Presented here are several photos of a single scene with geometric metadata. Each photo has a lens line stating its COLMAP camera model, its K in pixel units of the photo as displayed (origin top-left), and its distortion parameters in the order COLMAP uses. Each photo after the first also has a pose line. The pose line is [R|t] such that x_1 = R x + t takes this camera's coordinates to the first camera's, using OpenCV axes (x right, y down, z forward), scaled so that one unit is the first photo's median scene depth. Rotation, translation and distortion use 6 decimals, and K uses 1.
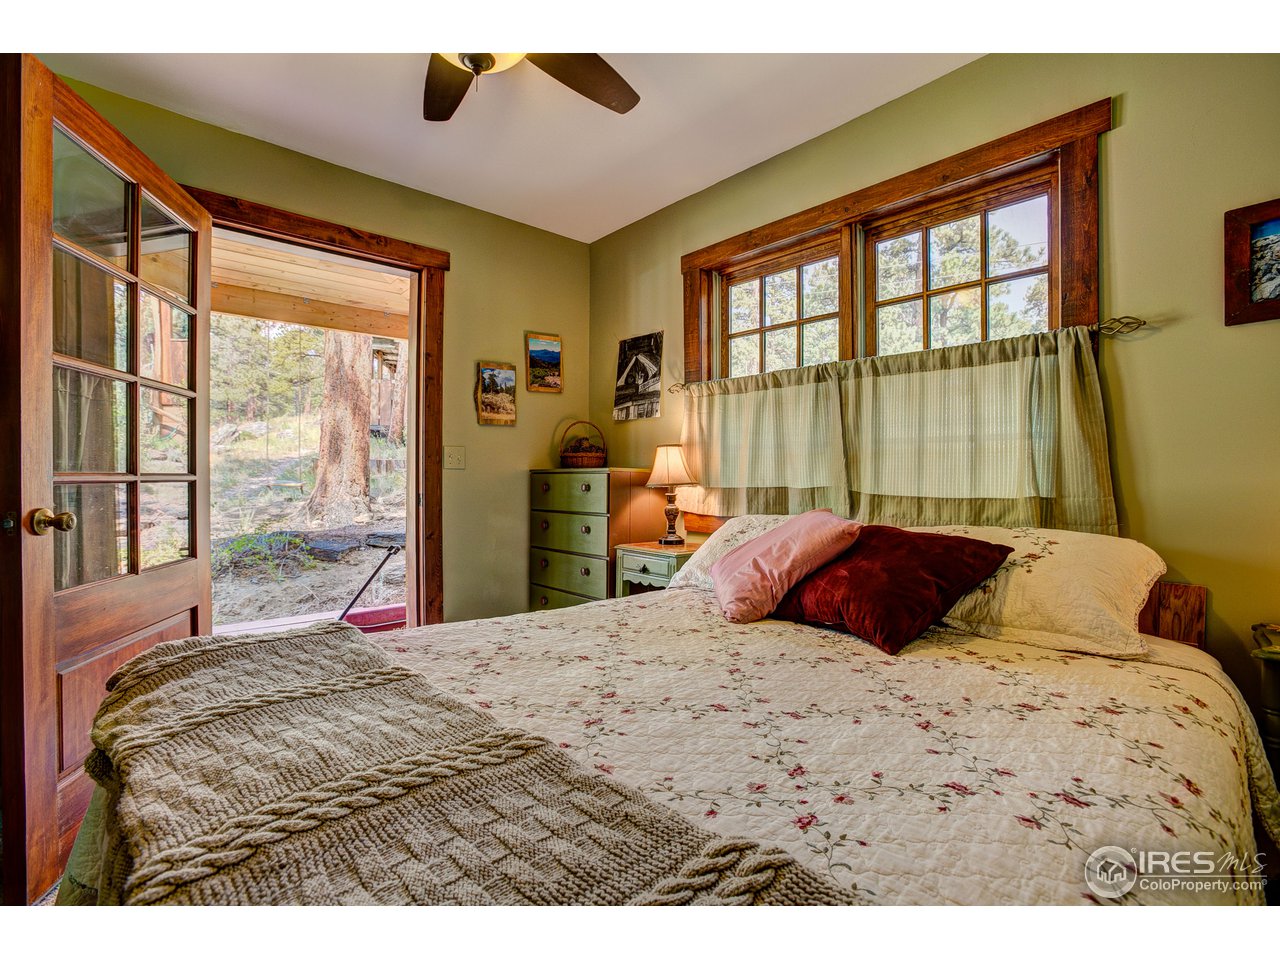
lens RADIAL K [[593.5, 0, 640.9], [0, 593.5, 475.4], [0, 0, 1]] dist [-0.081584, 0.049557]
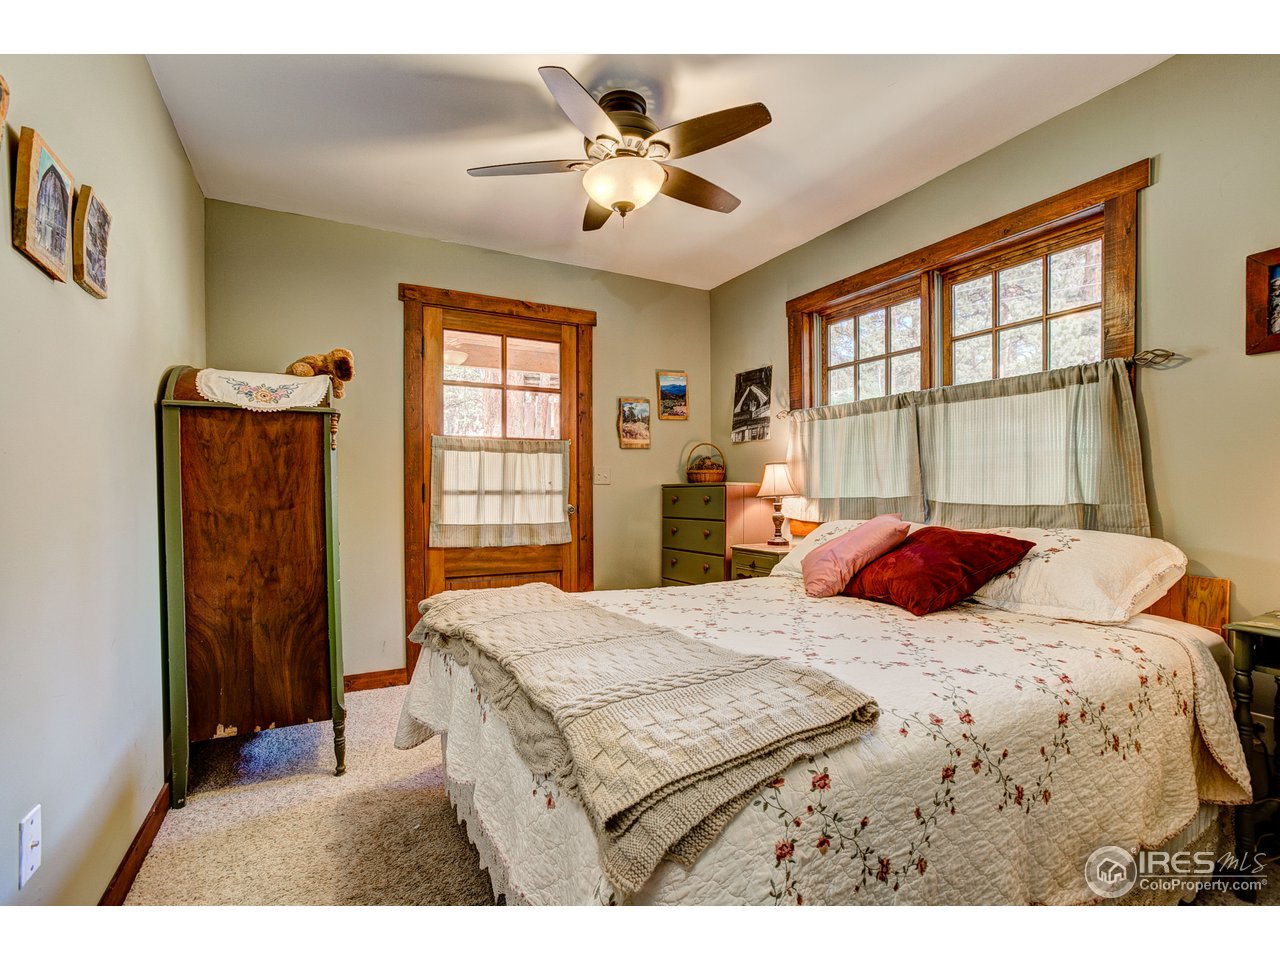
lens RADIAL K [[593.5, 0, 640.9], [0, 593.5, 475.4], [0, 0, 1]] dist [-0.081584, 0.049557]
pose [[0.975557, -0.012523, -0.219389, 0.047471], [0.007393, 0.999680, -0.024189, 0.000933], [0.219622, 0.021976, 0.975337, -0.249251]]
